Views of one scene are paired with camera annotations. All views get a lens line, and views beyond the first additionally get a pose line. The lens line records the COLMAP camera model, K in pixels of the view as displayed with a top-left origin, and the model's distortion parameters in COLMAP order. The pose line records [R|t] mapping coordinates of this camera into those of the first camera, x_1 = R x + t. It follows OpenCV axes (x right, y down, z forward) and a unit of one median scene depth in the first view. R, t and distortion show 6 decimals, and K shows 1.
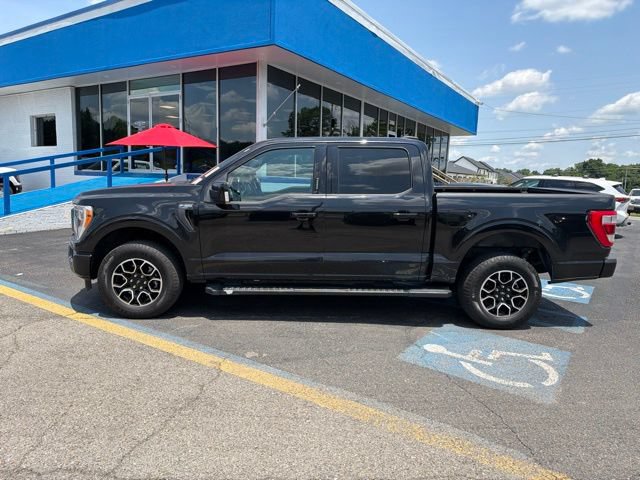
lens RADIAL K [[448.5, 0, 315.7], [0, 448.5, 239.2], [0, 0, 1]] dist [0.039080, -0.046449]
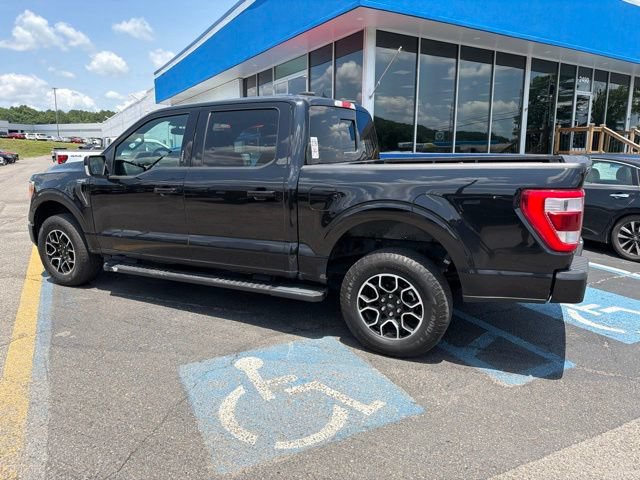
lens RADIAL K [[448.5, 0, 318.0], [0, 448.5, 235.0], [0, 0, 1]] dist [0.039080, -0.046449]
pose [[0.879441, 0.056546, -0.472638, 0.655478], [-0.040570, 0.998210, 0.043936, -0.017325], [0.474276, -0.019464, 0.880161, 0.338270]]
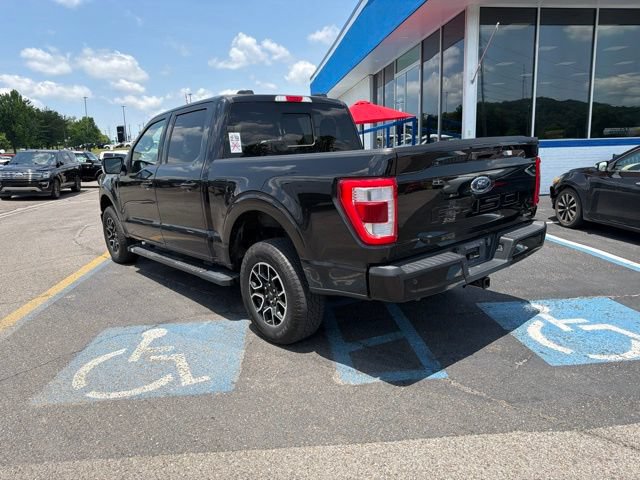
lens RADIAL K [[448.5, 0, 315.7], [0, 448.5, 240.9], [0, 0, 1]] dist [0.039080, -0.046449]
pose [[0.626313, 0.093794, -0.773909, 1.038821], [-0.048188, 0.995495, 0.081652, -0.028634], [0.778081, -0.013847, 0.628011, 0.617862]]
